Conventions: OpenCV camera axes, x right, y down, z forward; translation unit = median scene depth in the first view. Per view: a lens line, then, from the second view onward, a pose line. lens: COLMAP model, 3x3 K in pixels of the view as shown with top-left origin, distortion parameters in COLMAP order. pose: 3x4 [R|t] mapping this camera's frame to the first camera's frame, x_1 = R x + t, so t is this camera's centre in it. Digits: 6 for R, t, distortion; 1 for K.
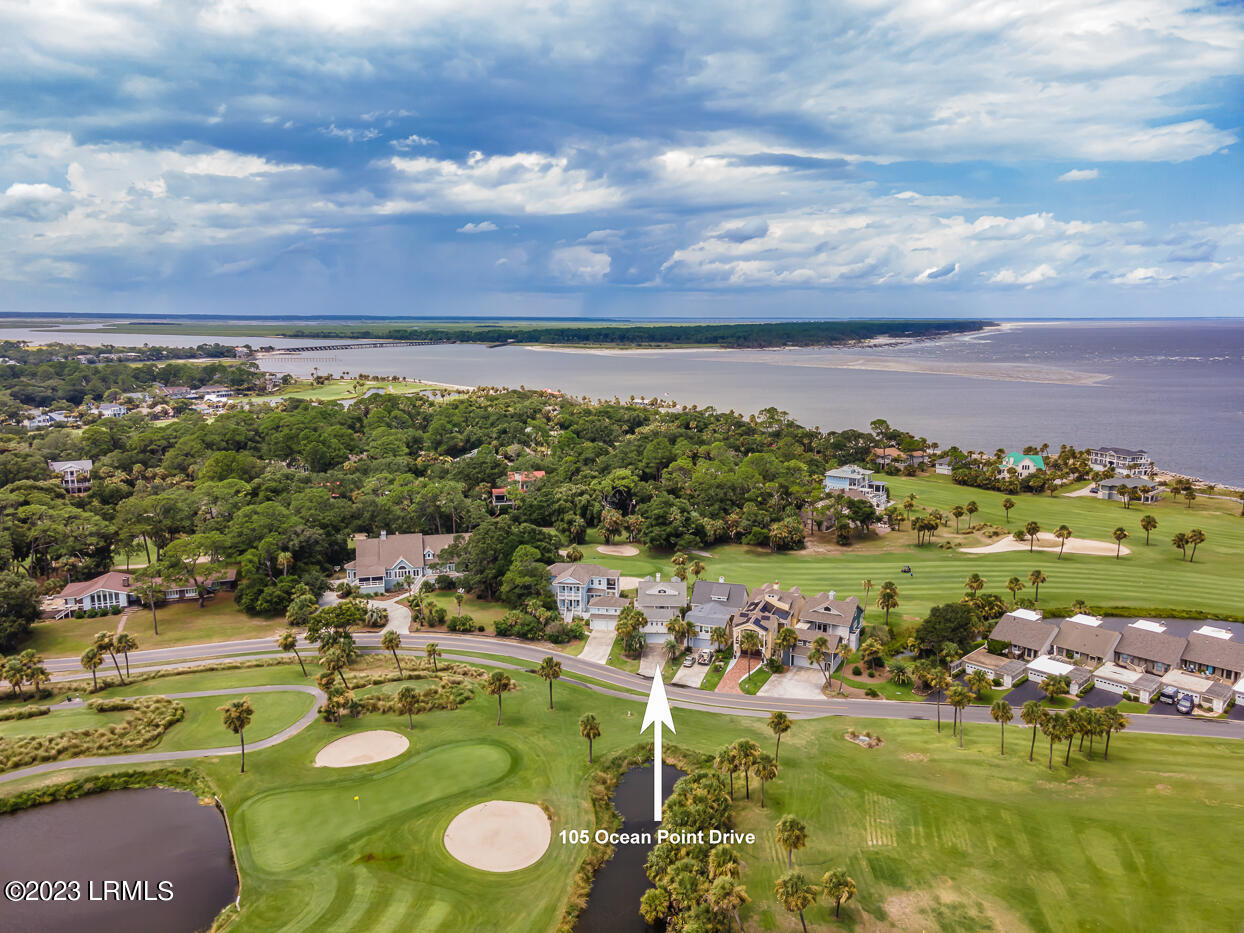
lens RADIAL K [[874.7, 0, 638.2], [0, 874.7, 439.2], [0, 0, 1]] dist [0.038411, 0.000312]
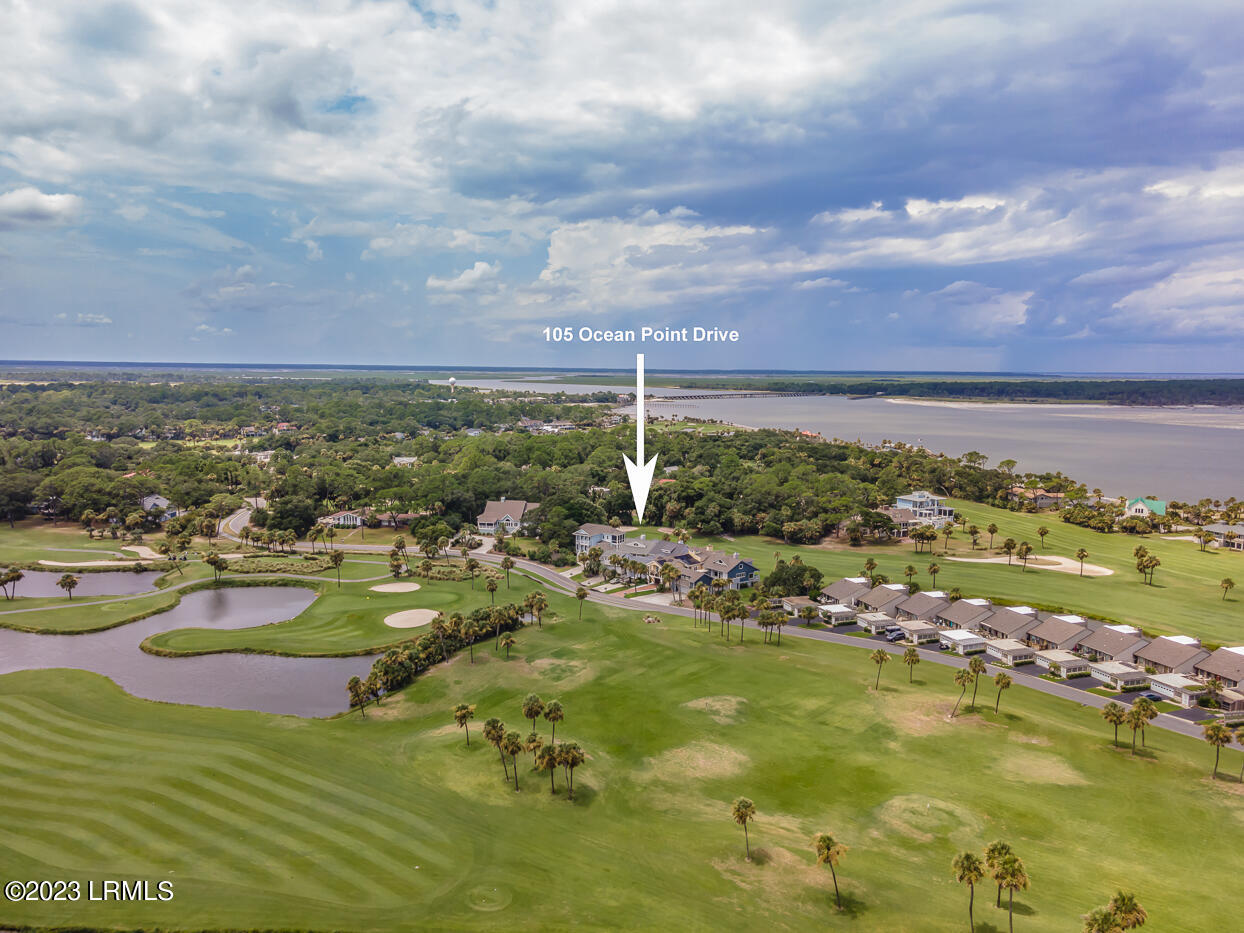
lens RADIAL K [[886.8, 0, 641.0], [0, 886.8, 465.2], [0, 0, 1]] dist [0.036583, 0.002327]
pose [[0.900164, 0.052852, -0.432333, 0.256634], [-0.067182, 0.997580, -0.017927, 0.026061], [0.430339, 0.045182, 0.901536, -0.128621]]
